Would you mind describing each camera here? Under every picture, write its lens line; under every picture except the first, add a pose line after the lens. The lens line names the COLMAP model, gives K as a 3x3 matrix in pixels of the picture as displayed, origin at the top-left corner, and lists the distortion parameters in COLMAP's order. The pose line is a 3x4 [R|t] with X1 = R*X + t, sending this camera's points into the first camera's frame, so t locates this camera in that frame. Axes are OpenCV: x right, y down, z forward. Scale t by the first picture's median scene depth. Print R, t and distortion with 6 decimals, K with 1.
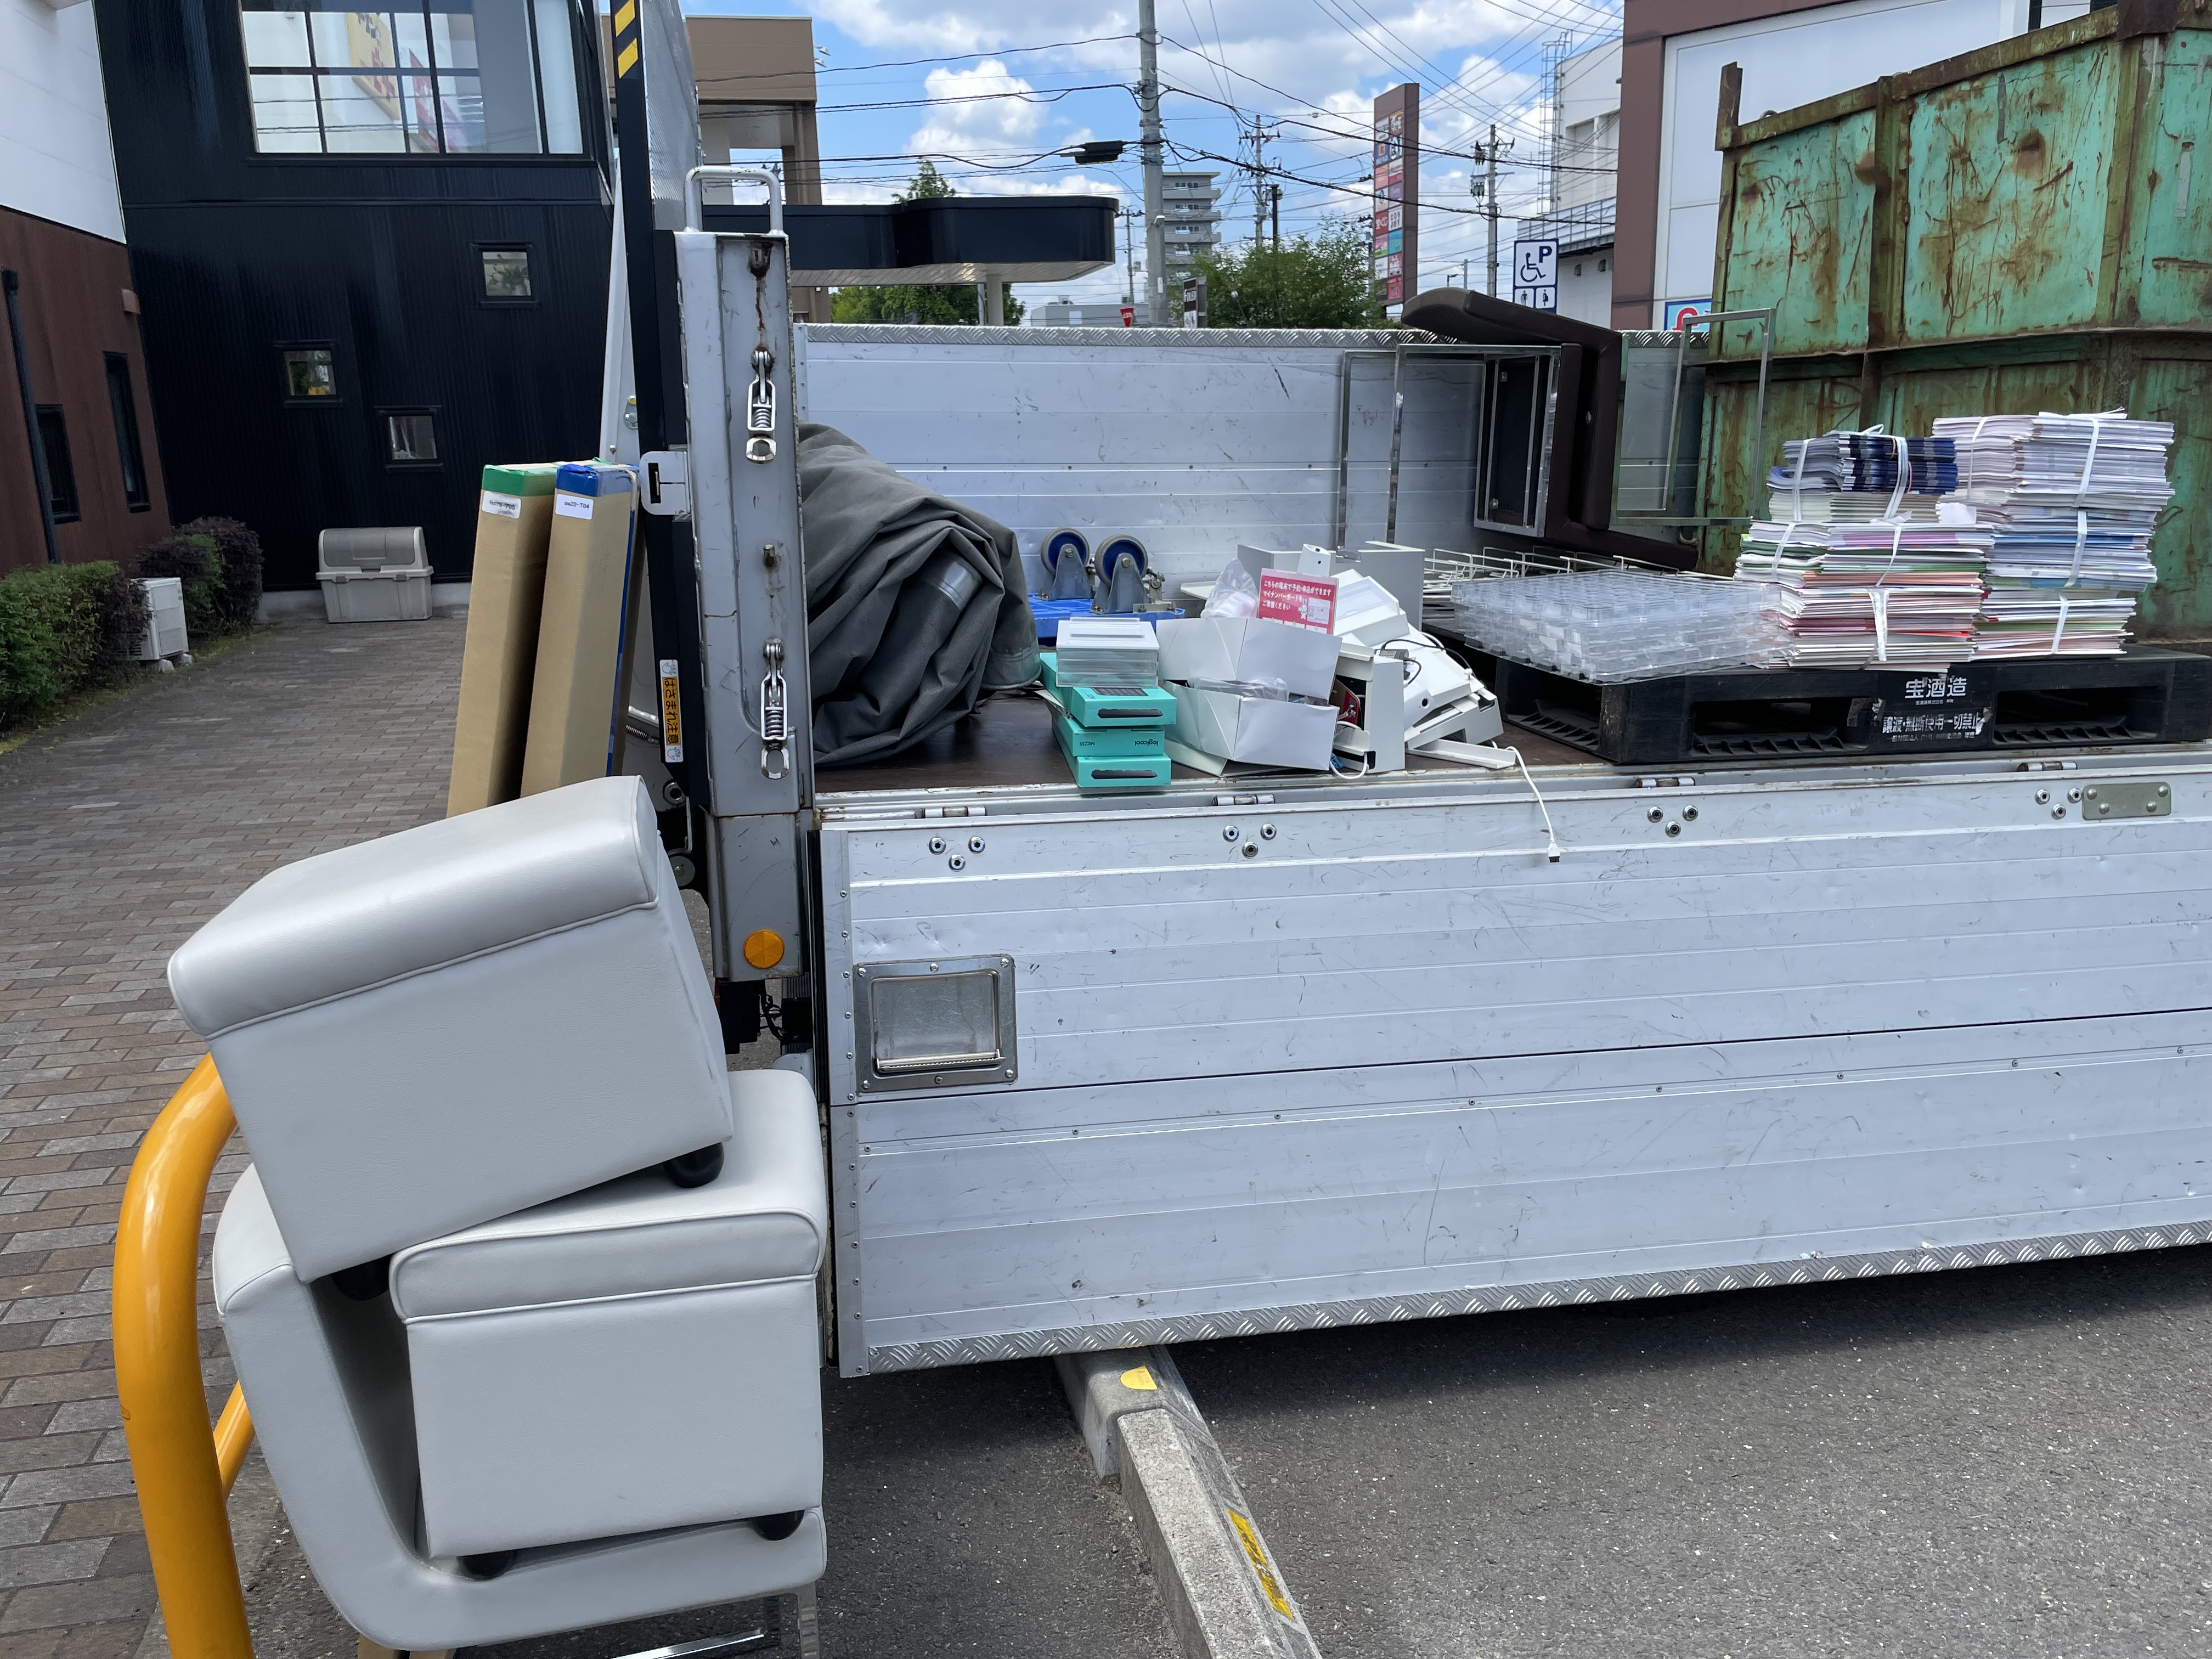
lens RADIAL K [[1636.4, 0, 1119.5], [0, 1636.4, 838.4], [0, 0, 1]] dist [0.032464, -0.017515]
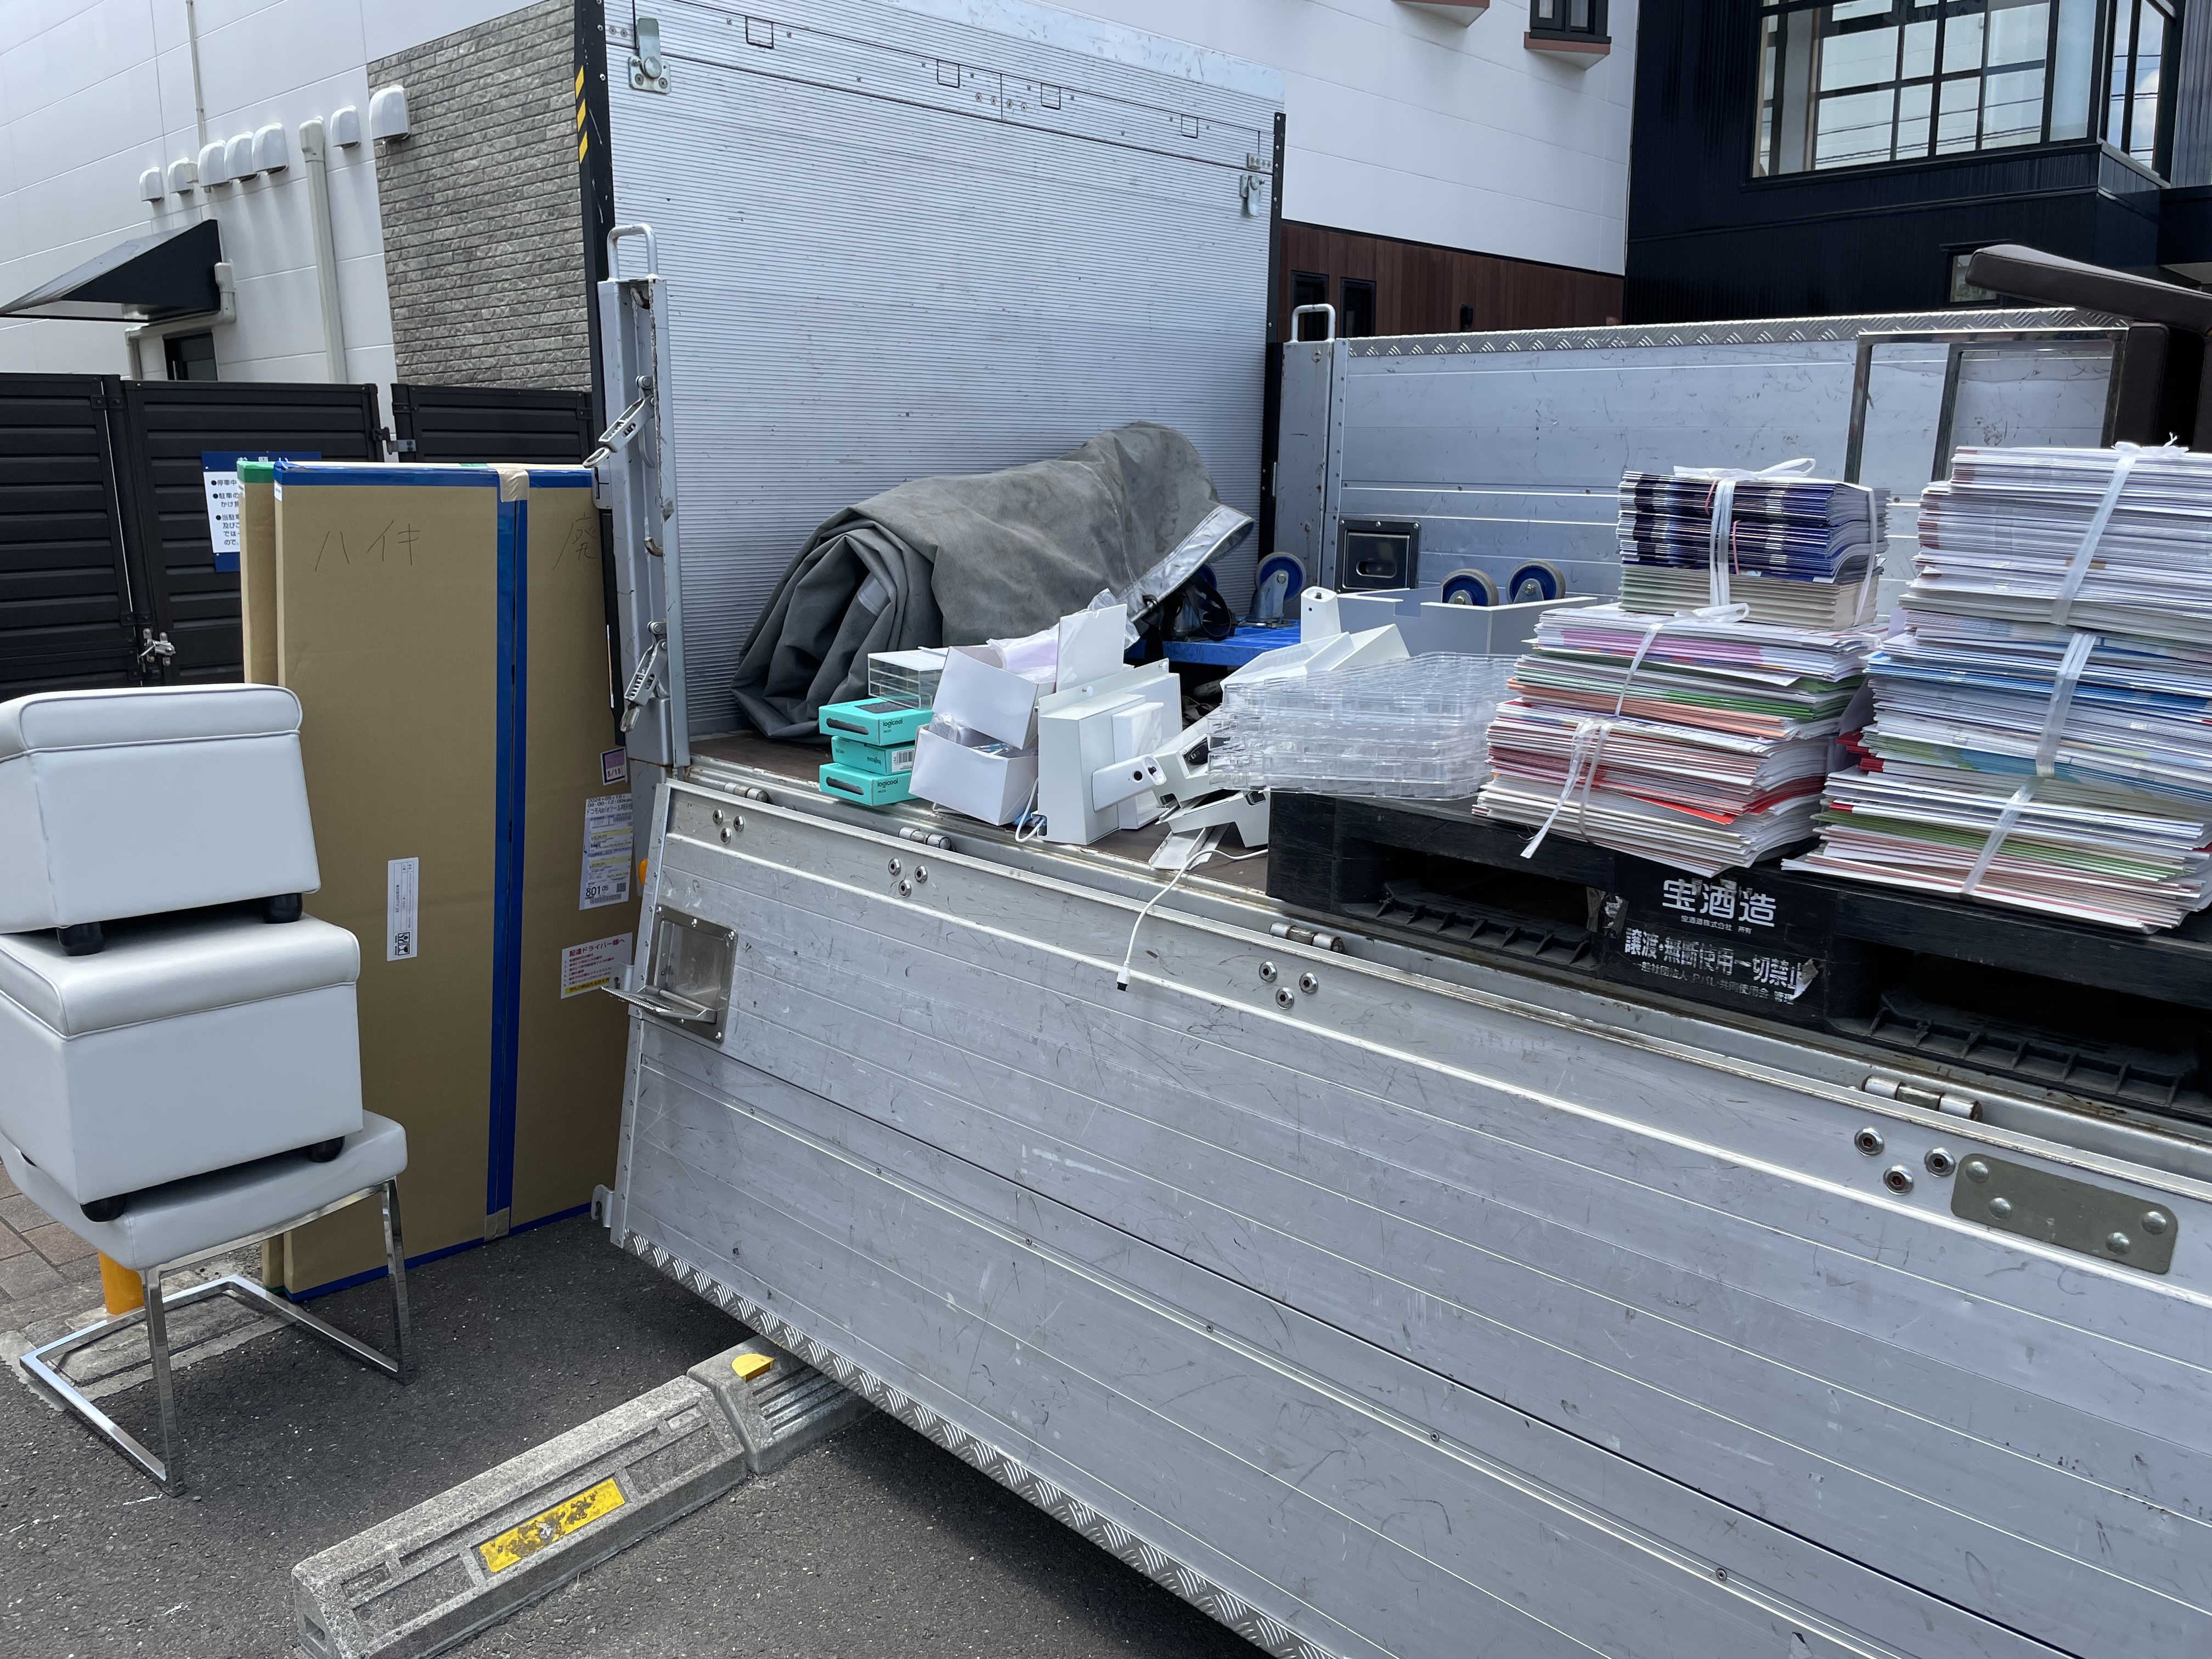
lens RADIAL K [[1636.4, 0, 1117.7], [0, 1636.4, 829.5], [0, 0, 1]] dist [0.032464, -0.017515]
pose [[0.601927, 0.193547, -0.774741, 0.819788], [-0.202376, 0.975484, 0.086463, -0.124172], [0.772481, 0.104745, 0.626339, 0.459561]]
